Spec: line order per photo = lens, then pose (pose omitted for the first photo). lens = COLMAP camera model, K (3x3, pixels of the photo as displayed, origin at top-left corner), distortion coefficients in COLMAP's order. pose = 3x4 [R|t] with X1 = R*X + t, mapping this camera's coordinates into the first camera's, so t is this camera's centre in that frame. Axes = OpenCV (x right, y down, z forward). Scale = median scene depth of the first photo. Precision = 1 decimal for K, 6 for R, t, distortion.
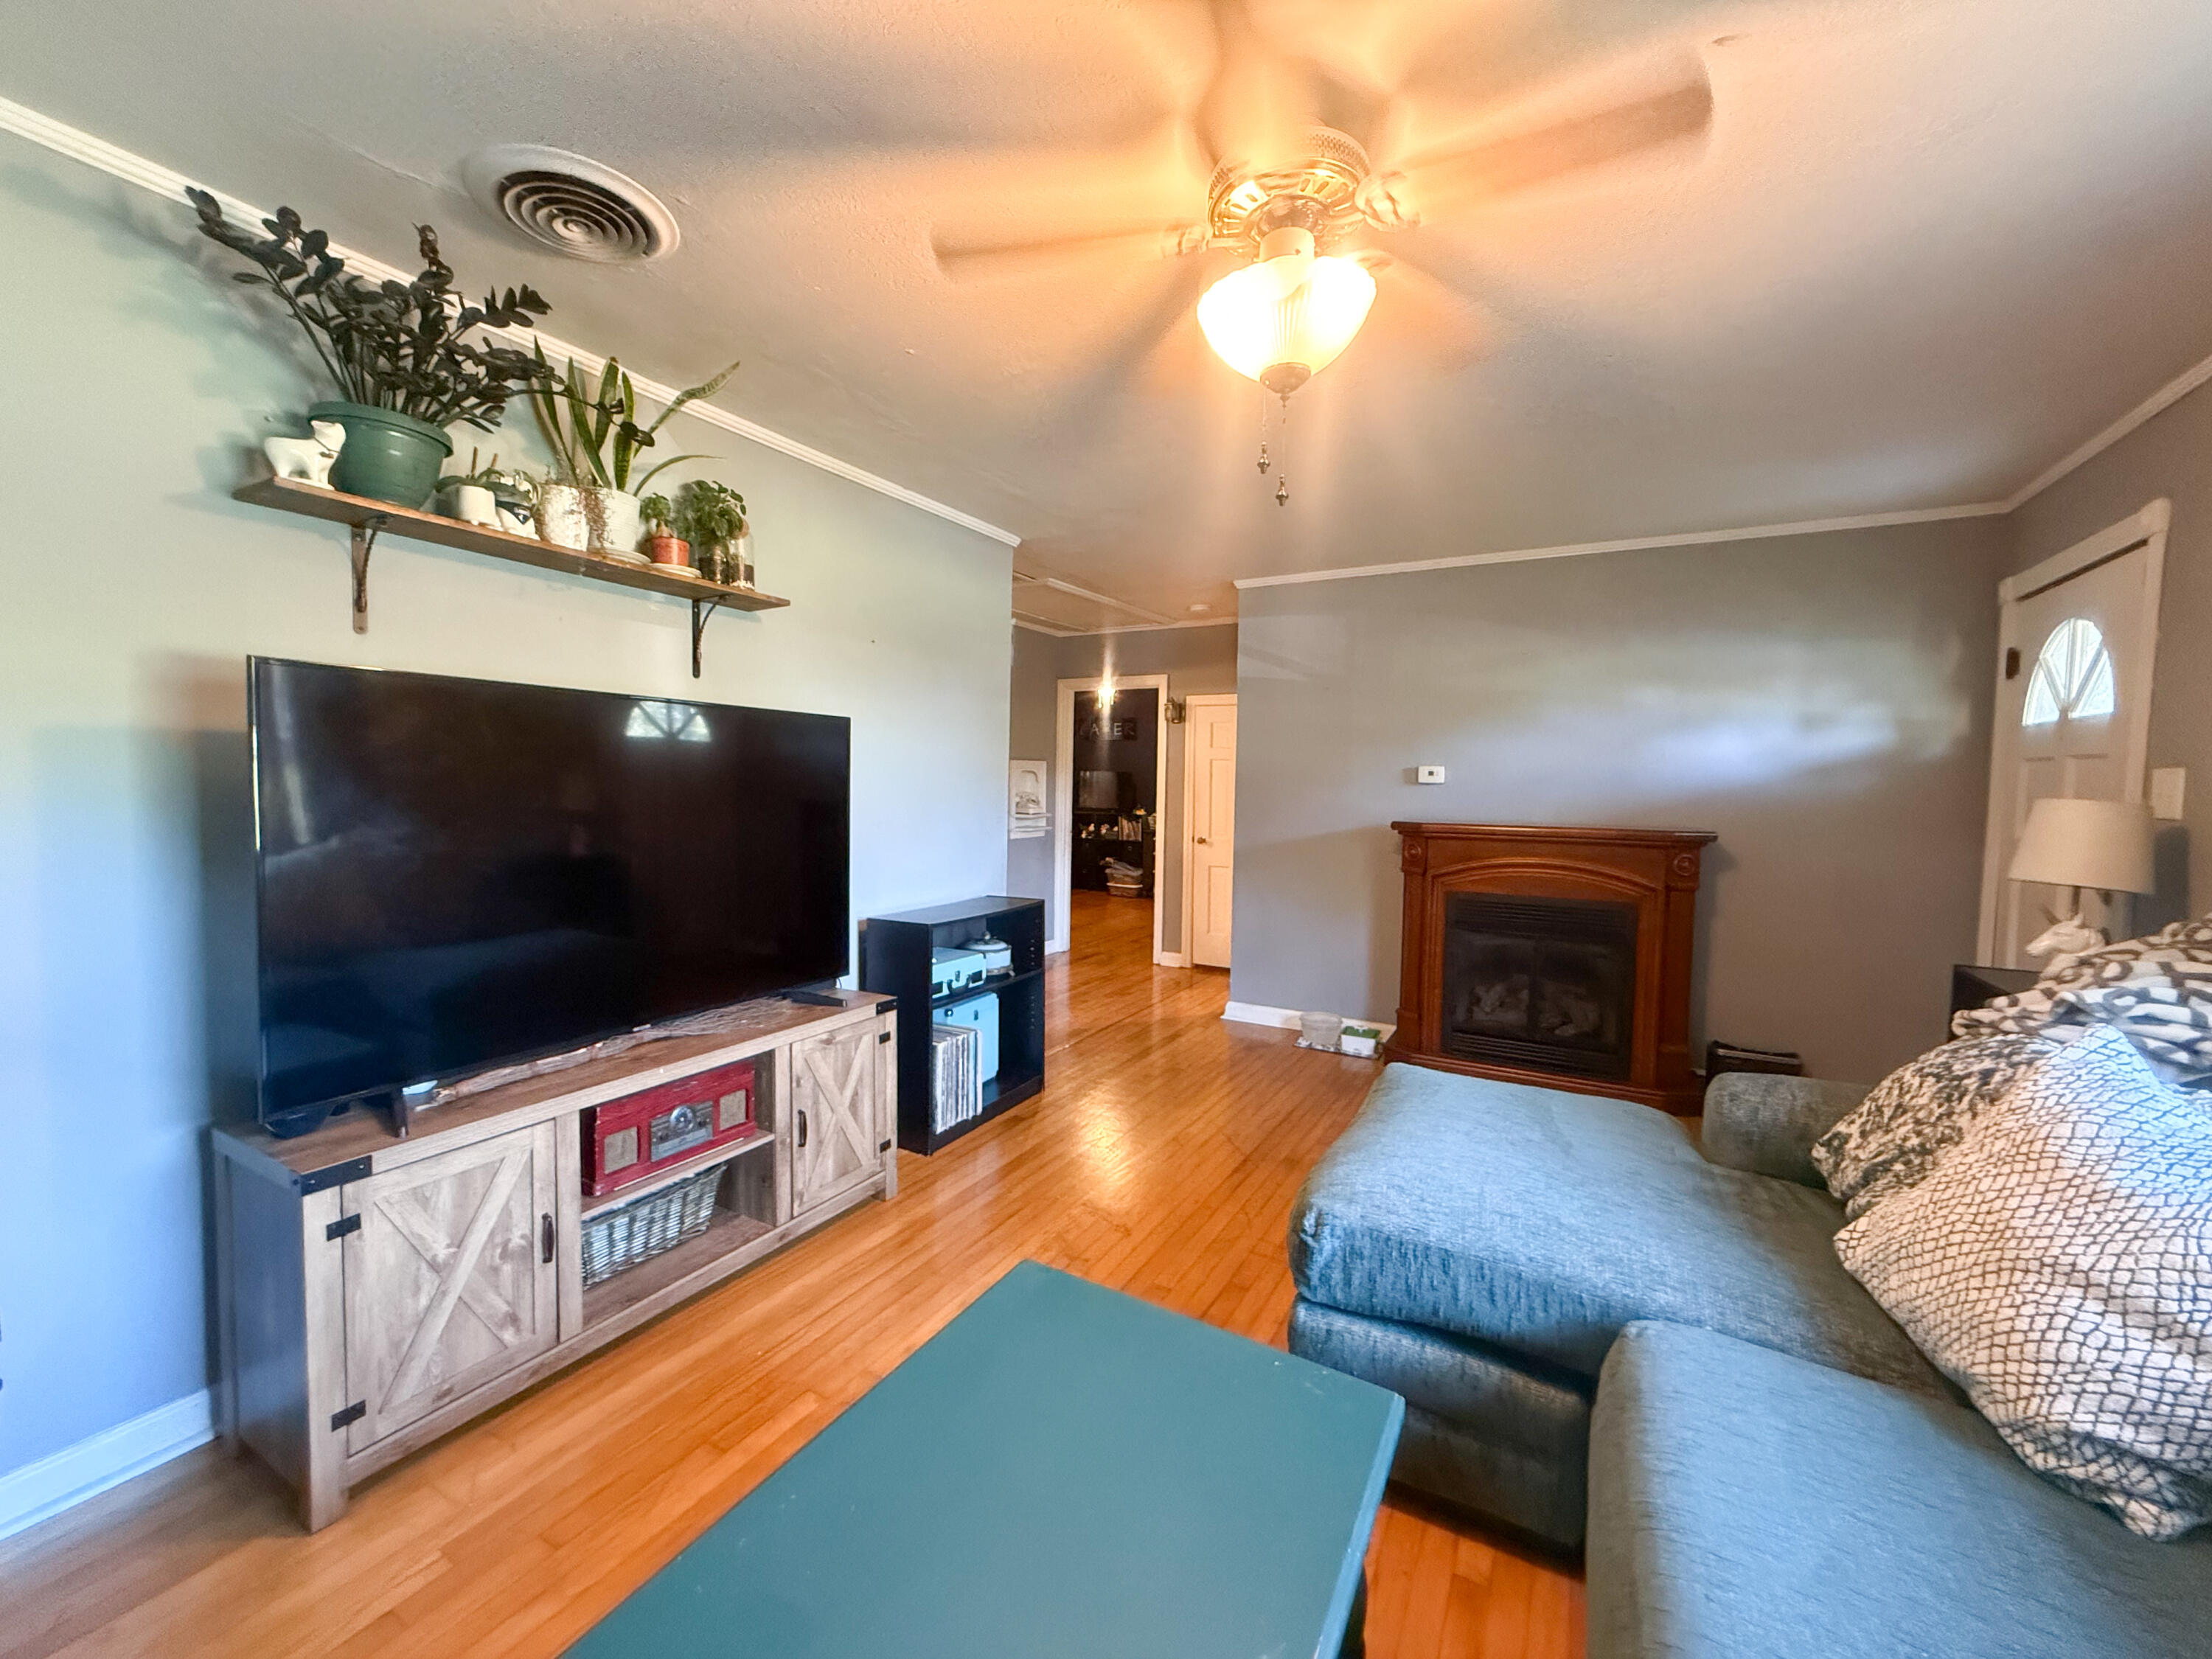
lens RADIAL K [[884.3, 0, 1110.3], [0, 884.3, 819.4], [0, 0, 1]] dist [0.008316, -0.000520]
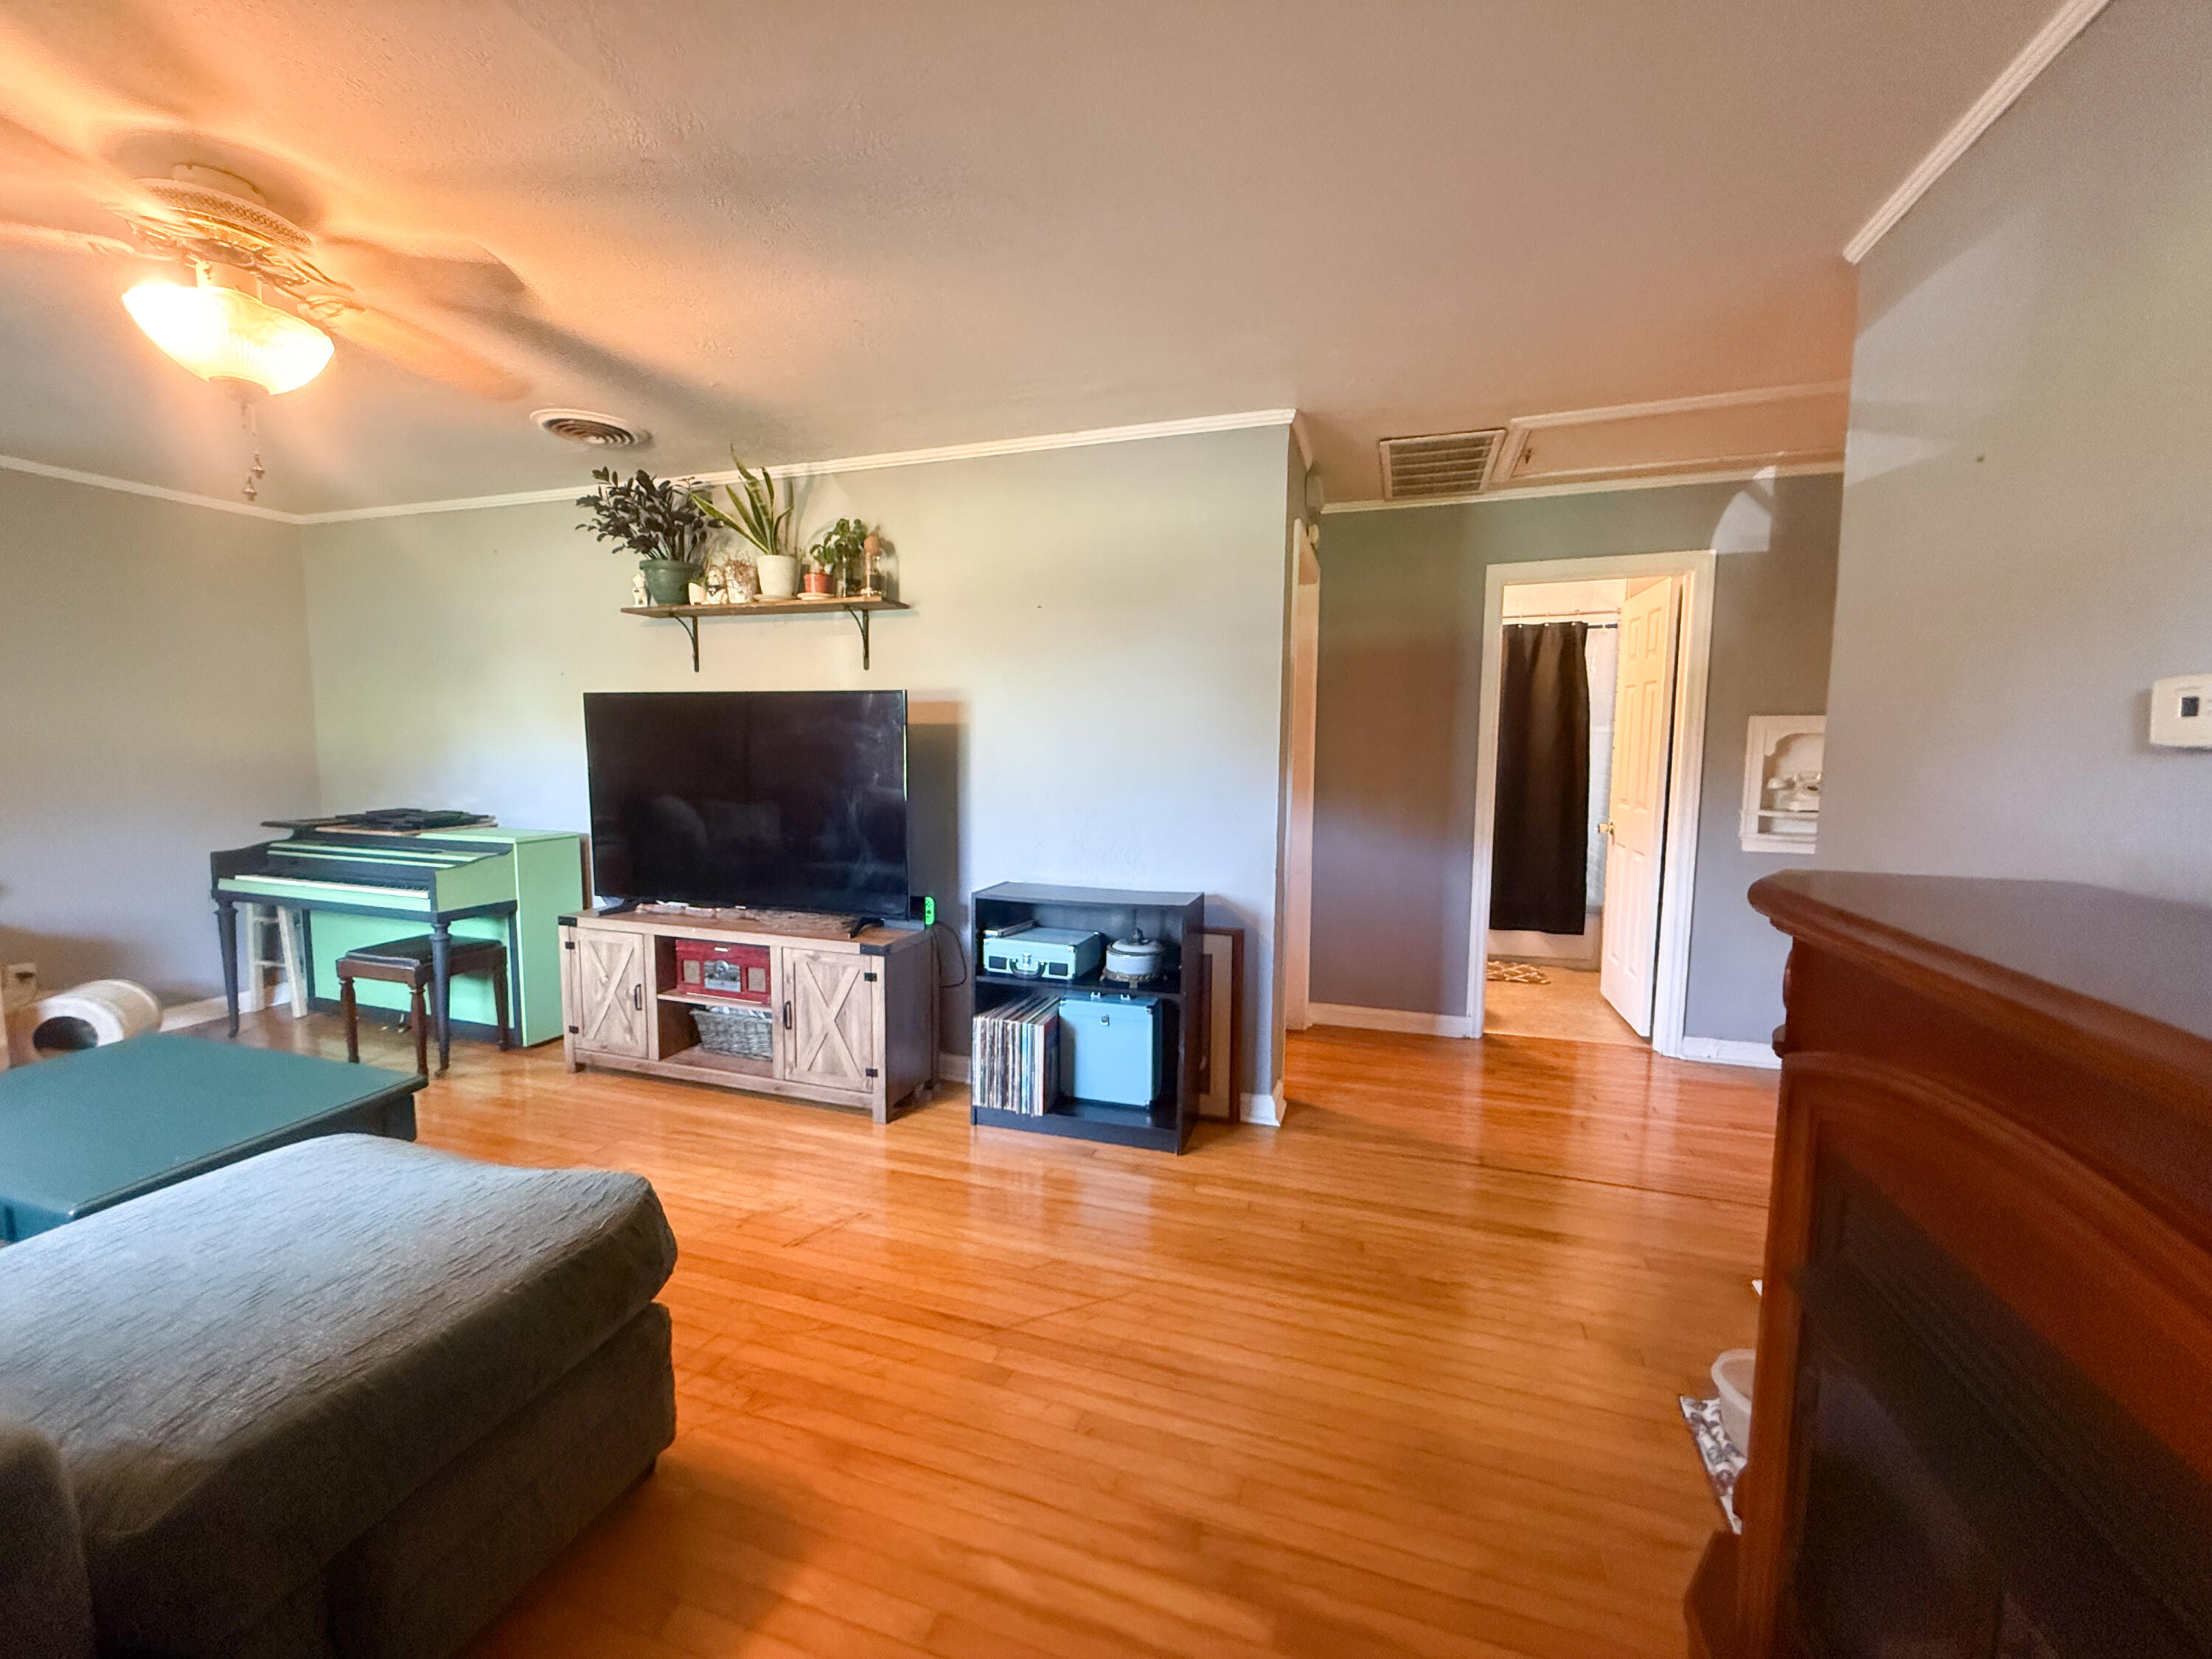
lens RADIAL K [[884.3, 0, 1091.6], [0, 884.3, 828.3], [0, 0, 1]] dist [0.008316, -0.000520]
pose [[0.182558, 0.078549, -0.980052, 1.044858], [-0.049924, 0.996258, 0.070548, -0.040091], [0.981927, 0.036049, 0.185797, 1.261404]]
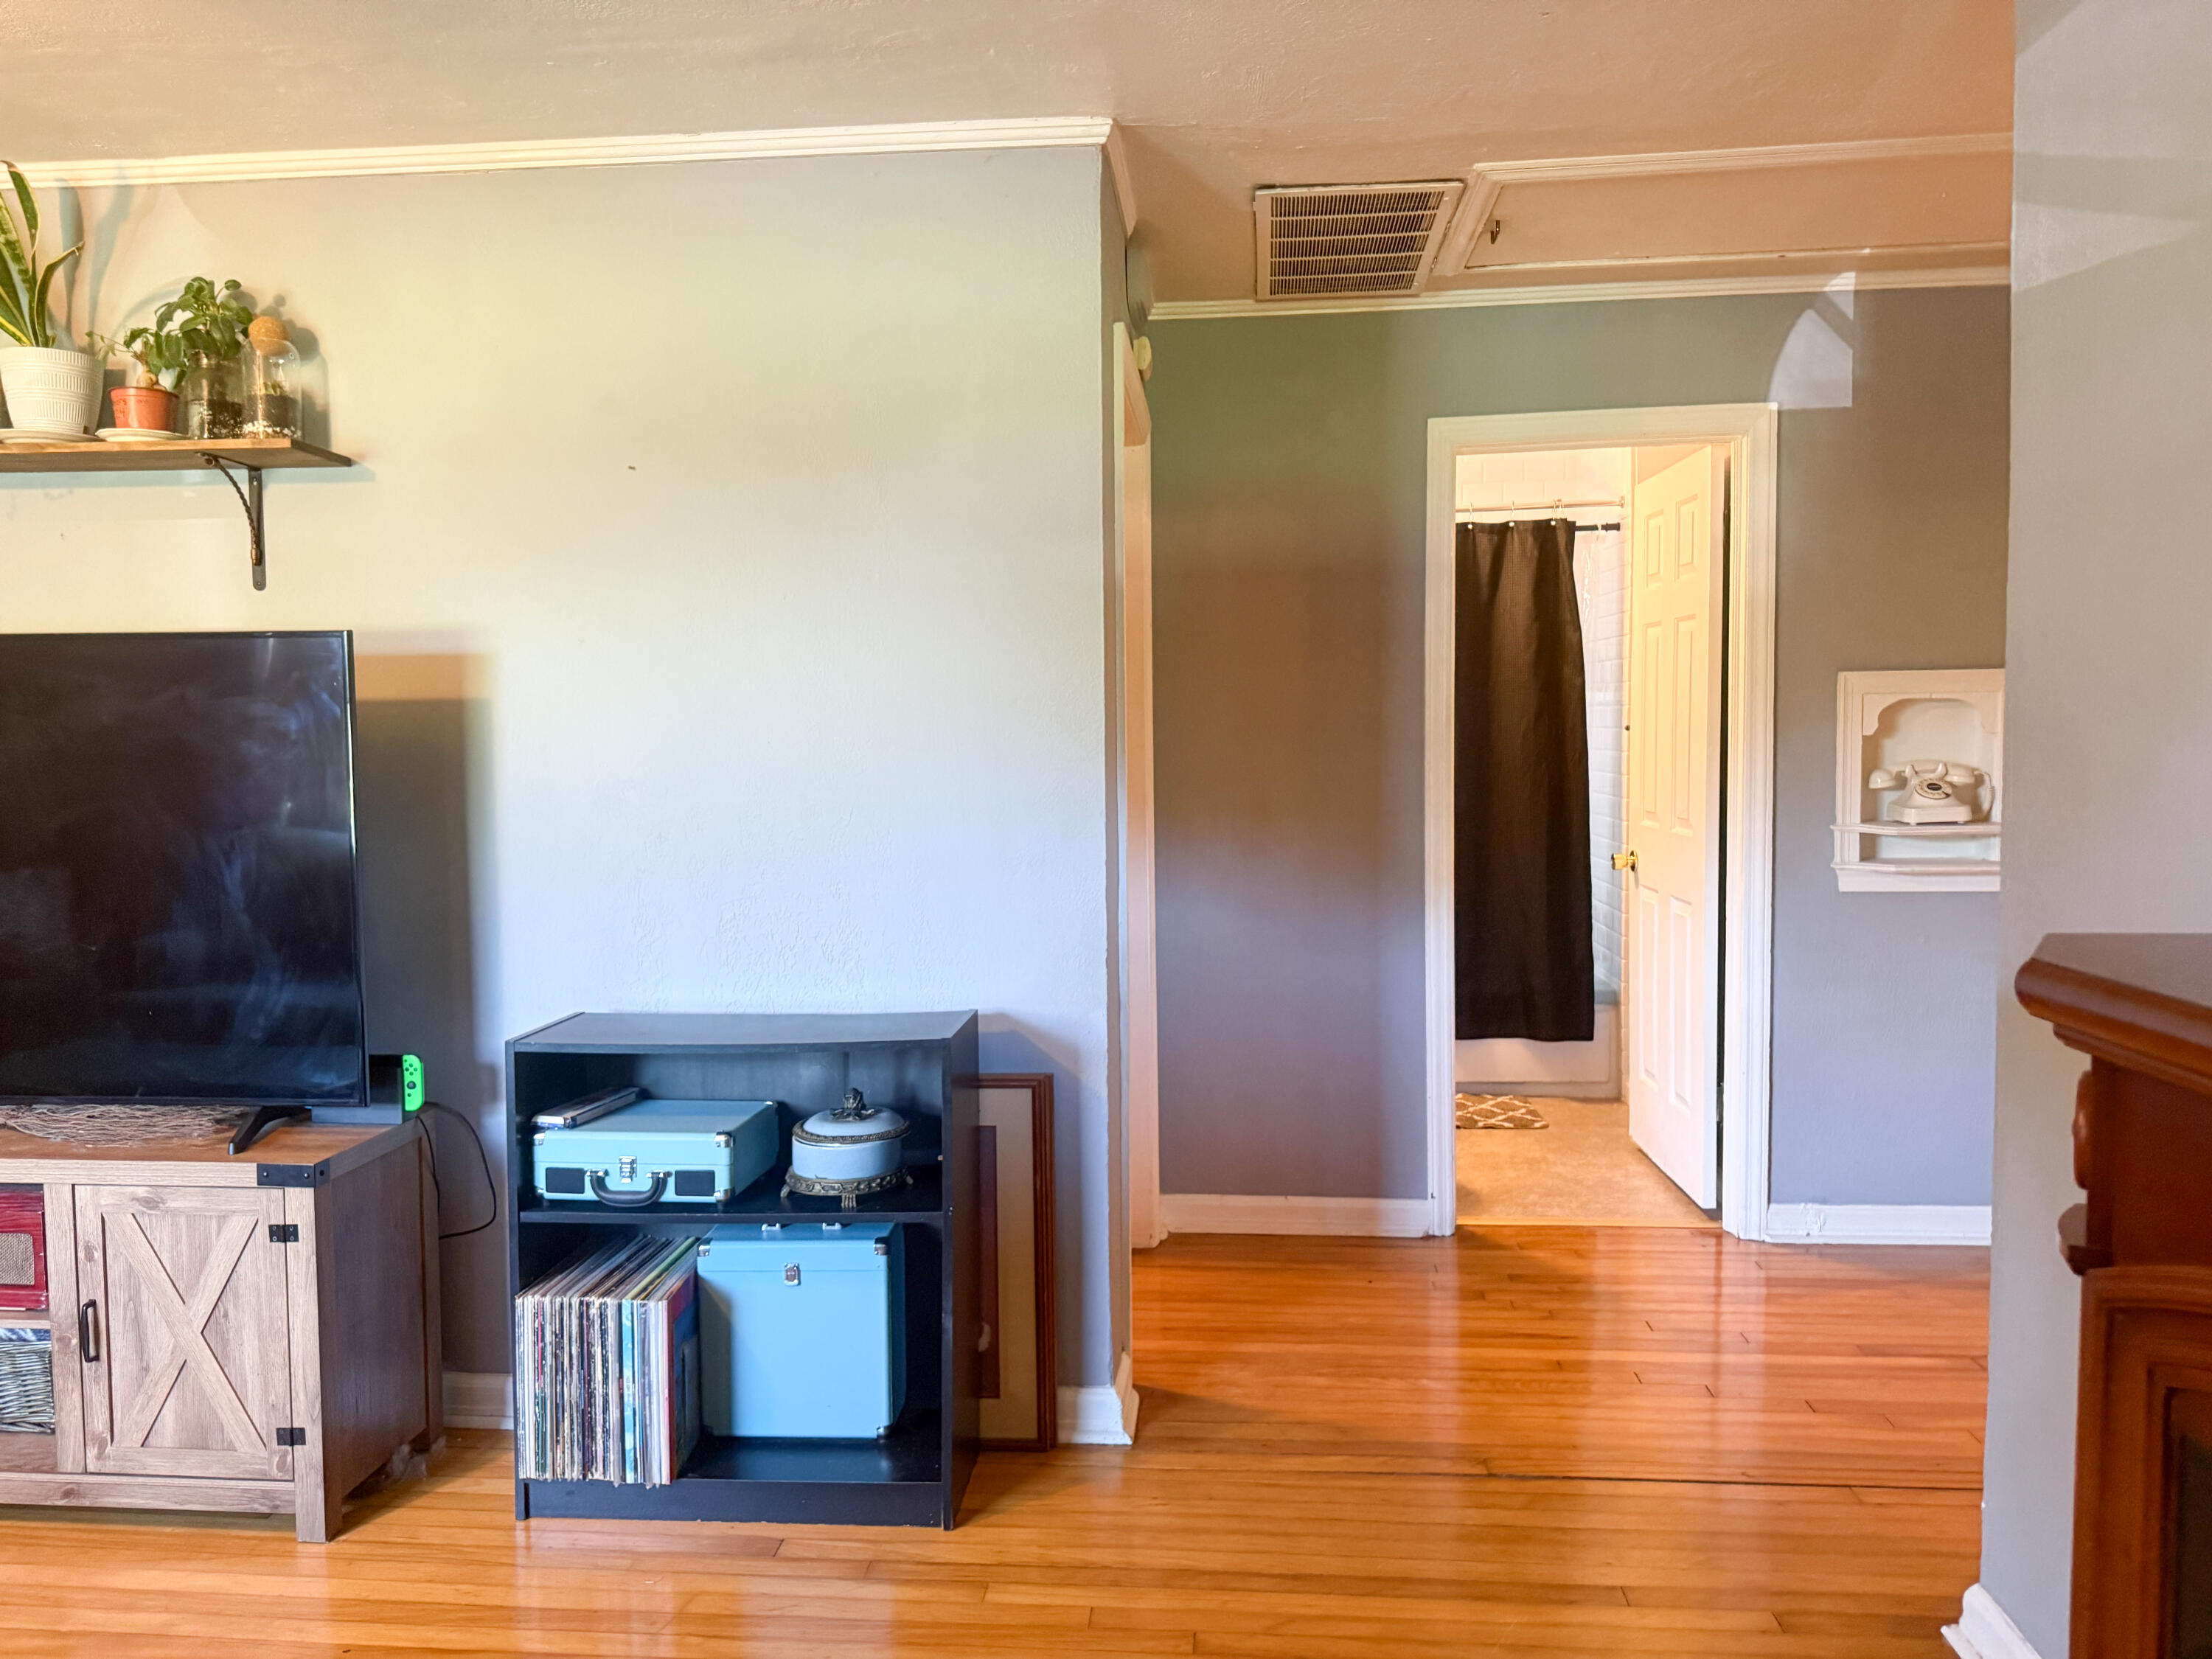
lens RADIAL K [[1555.9, 0, 1095.8], [0, 1555.9, 823.6], [0, 0, 1]] dist [0.072516, -0.089096]
pose [[0.408250, 0.033590, -0.912252, 0.949354], [-0.026310, 0.999341, 0.025022, -0.041442], [0.912491, 0.013786, 0.408864, 1.255002]]
